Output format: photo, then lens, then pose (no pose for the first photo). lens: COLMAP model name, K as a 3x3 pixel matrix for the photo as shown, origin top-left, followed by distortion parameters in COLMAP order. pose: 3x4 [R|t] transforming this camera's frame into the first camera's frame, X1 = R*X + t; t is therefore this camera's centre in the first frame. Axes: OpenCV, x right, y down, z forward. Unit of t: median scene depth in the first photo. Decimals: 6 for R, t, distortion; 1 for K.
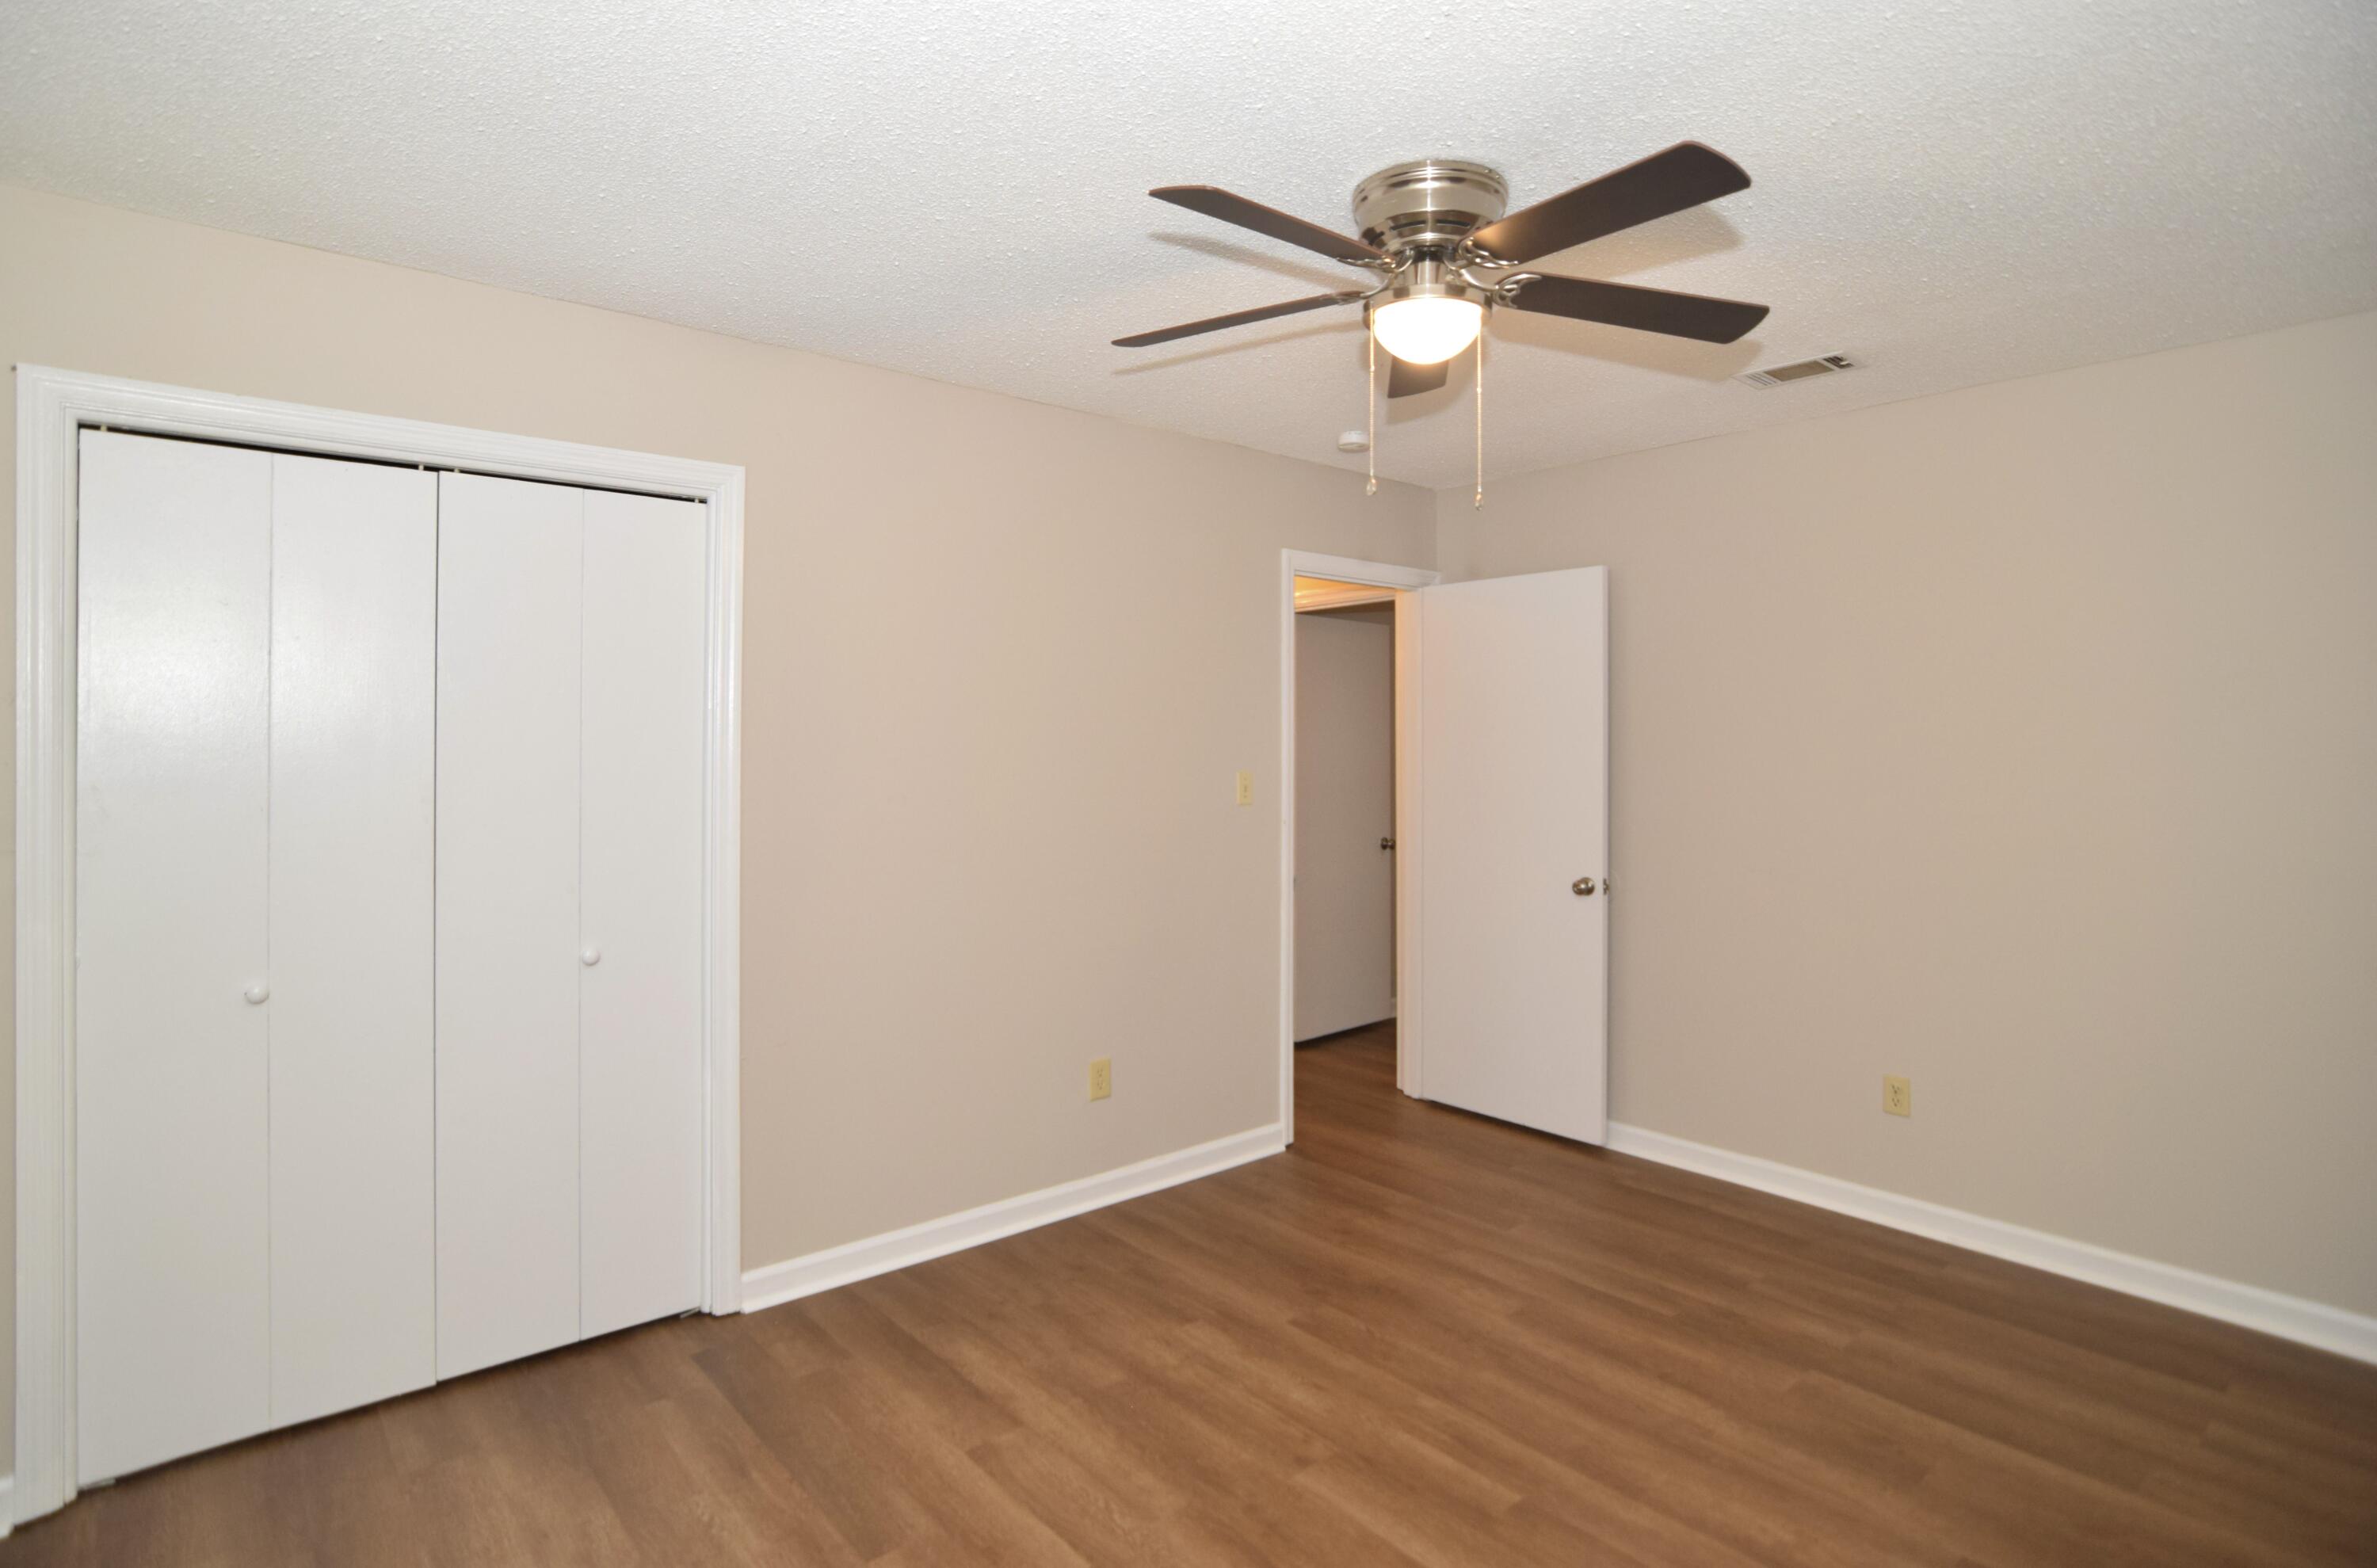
lens RADIAL K [[1192.9, 0, 1161.4], [0, 1192.9, 747.4], [0, 0, 1]] dist [-0.014730, 0.001066]
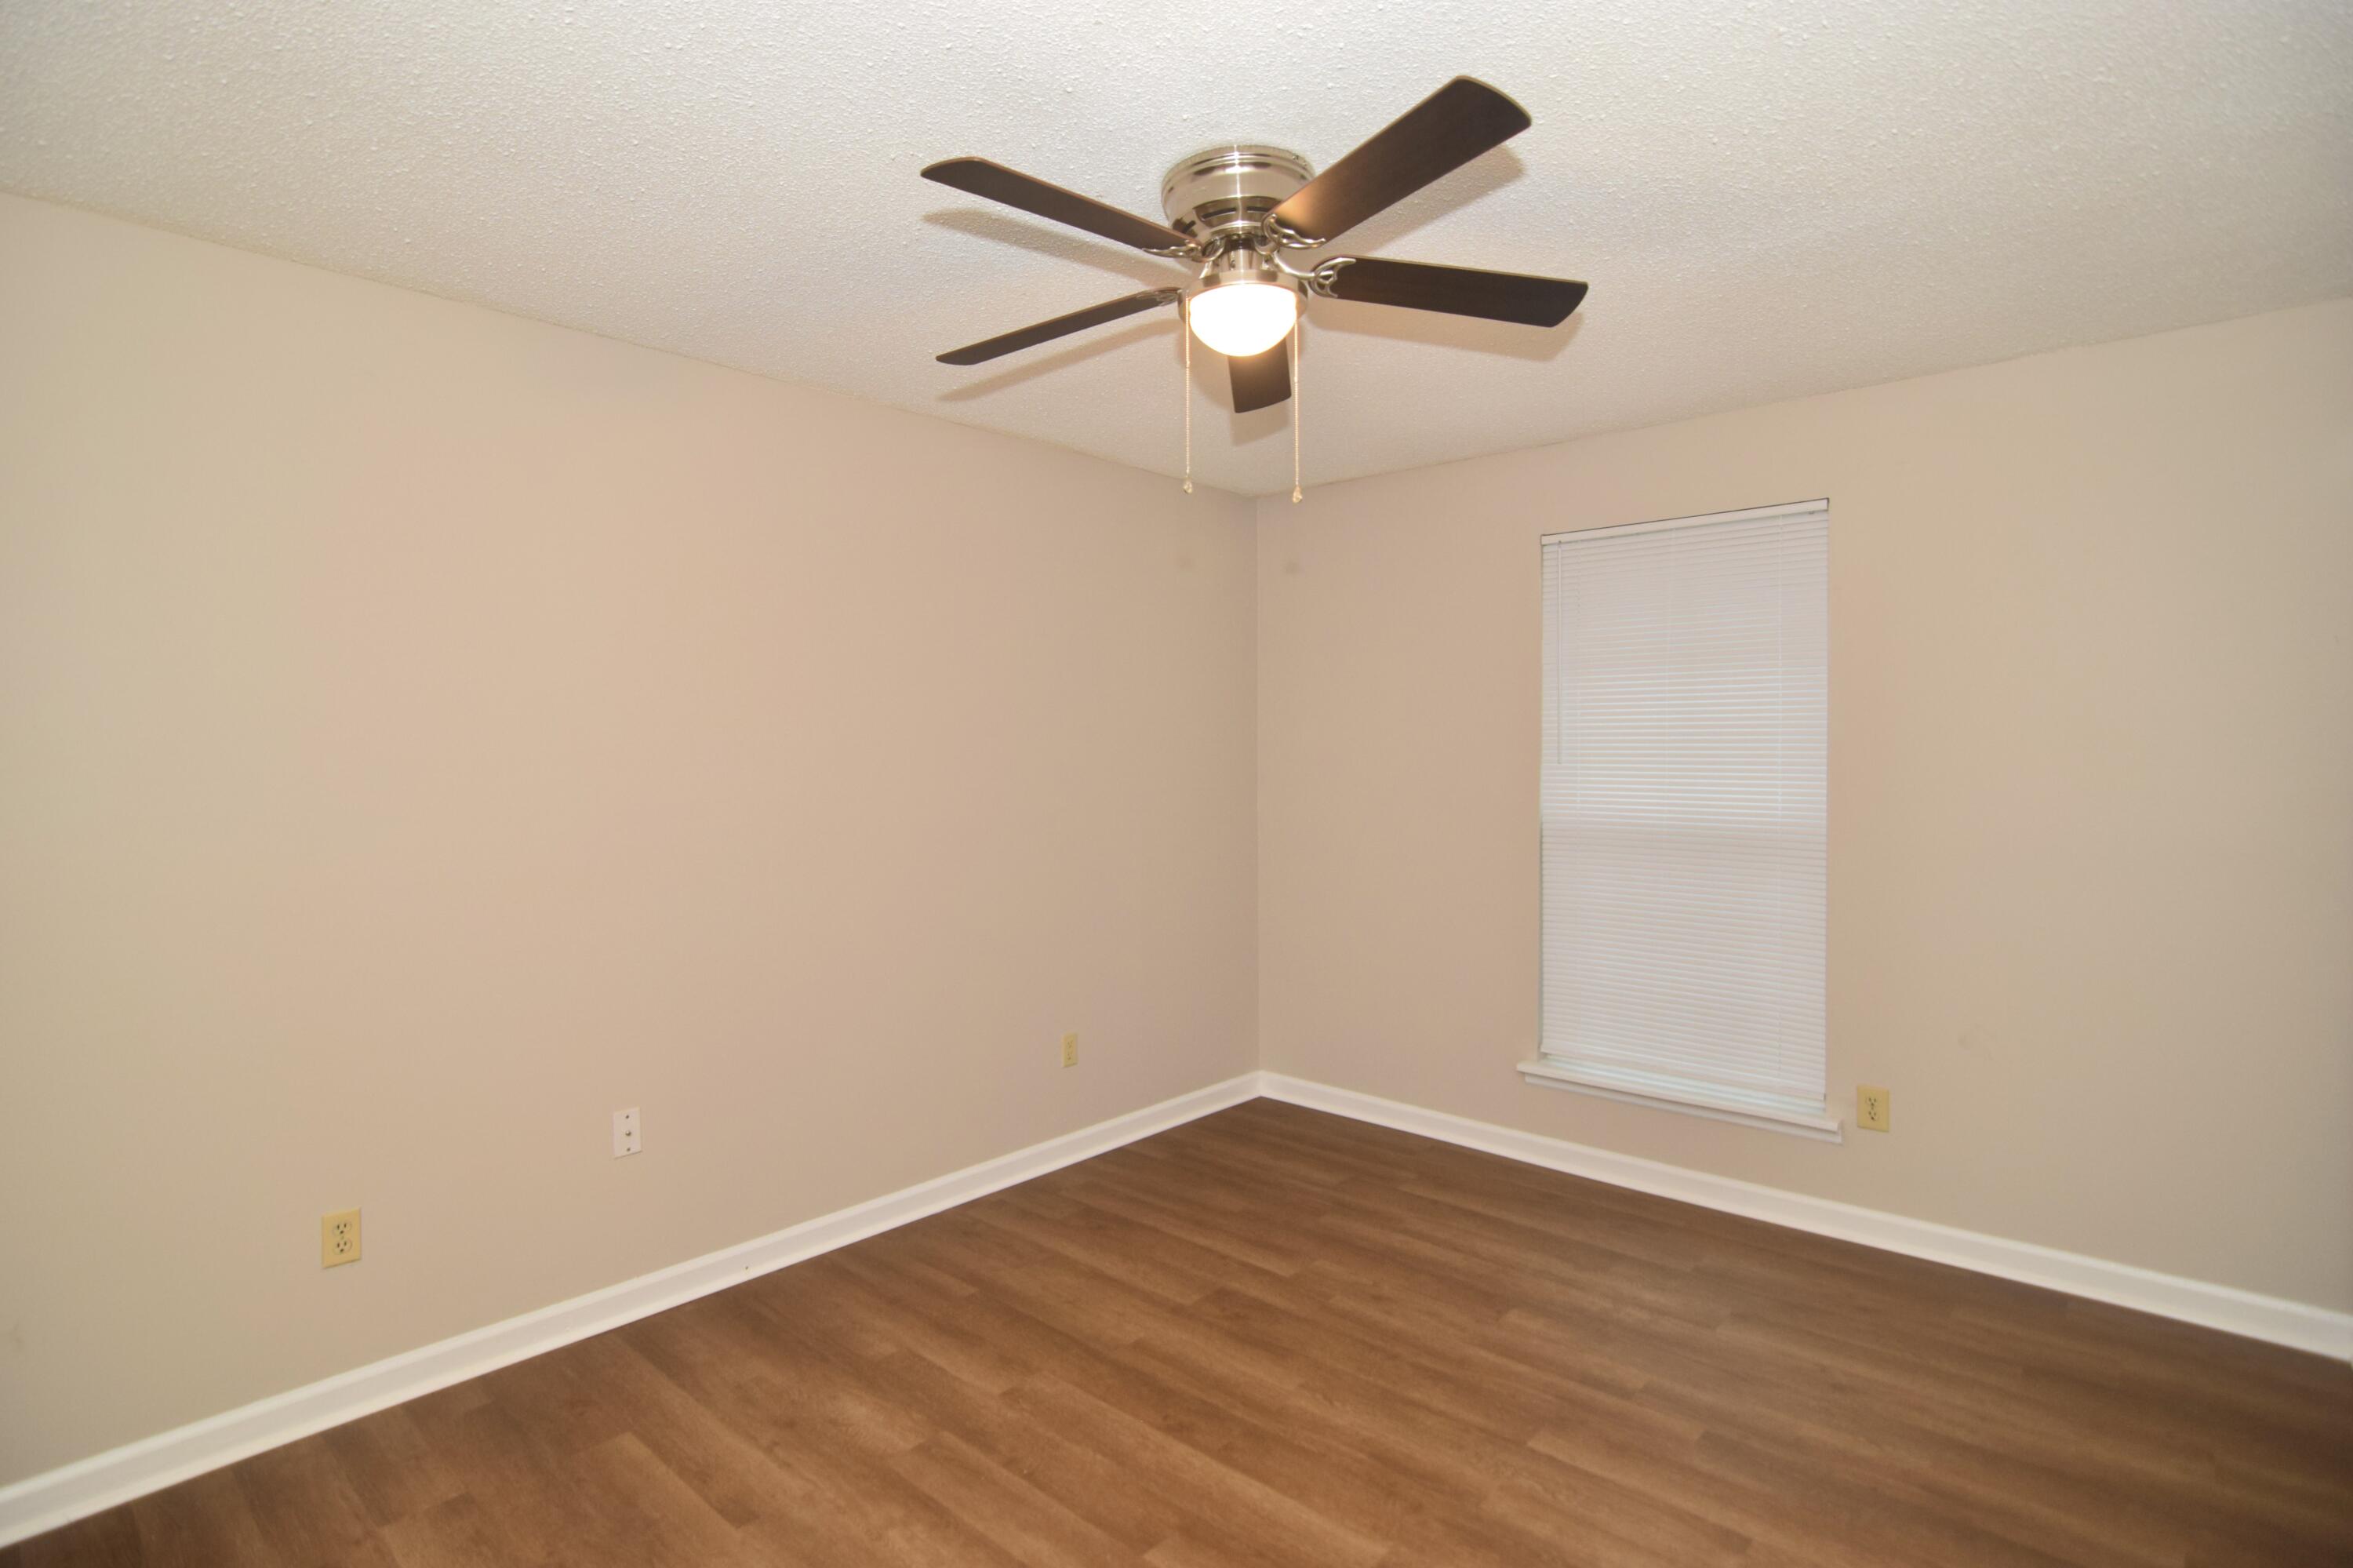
lens RADIAL K [[1144.4, 0, 1160.5], [0, 1144.4, 806.0], [0, 0, 1]] dist [-0.030914, 0.000496]
pose [[-0.991749, 0.012439, -0.127589, 0.331775], [0.007776, 0.999286, 0.036979, 0.010140], [0.127958, 0.035681, -0.991138, 1.554596]]
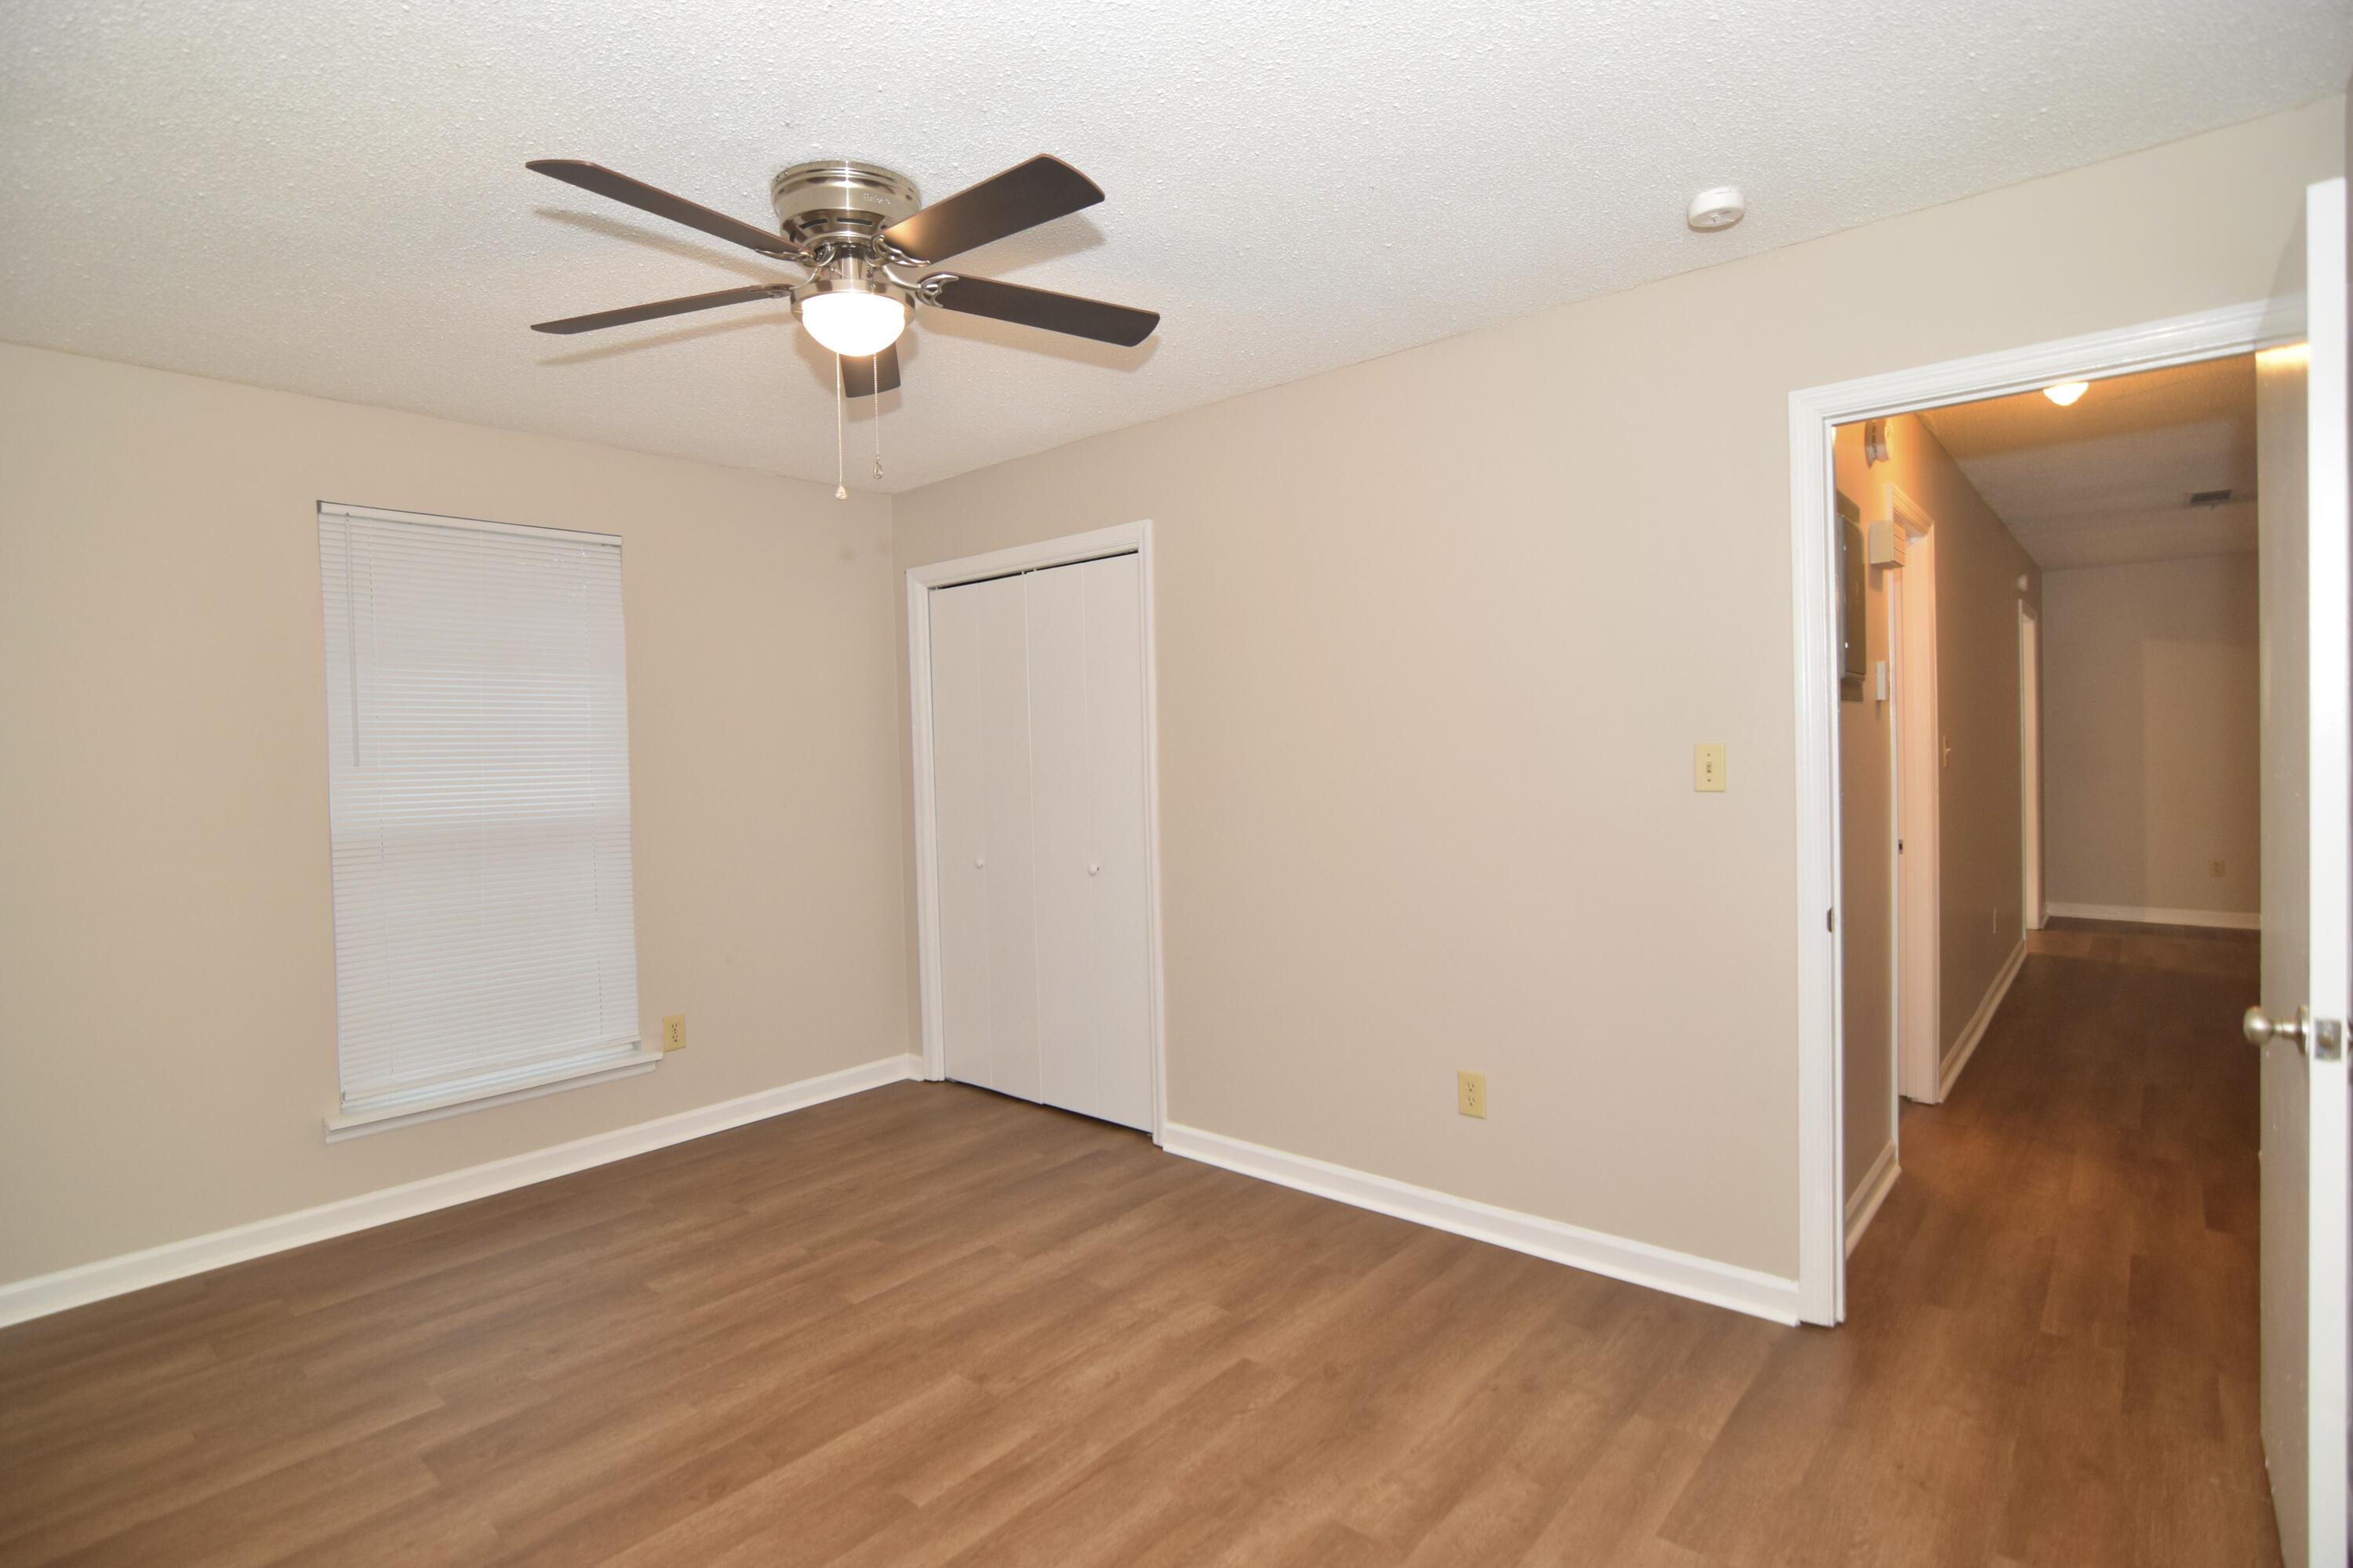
lens RADIAL K [[1153.5, 0, 1150.3], [0, 1153.5, 780.8], [0, 0, 1]] dist [-0.026544, 0.015121]
pose [[0.143754, 0.022618, -0.989355, 1.030017], [0.030511, 0.999162, 0.027275, 0.023536], [0.989143, -0.034107, 0.142944, 0.896180]]
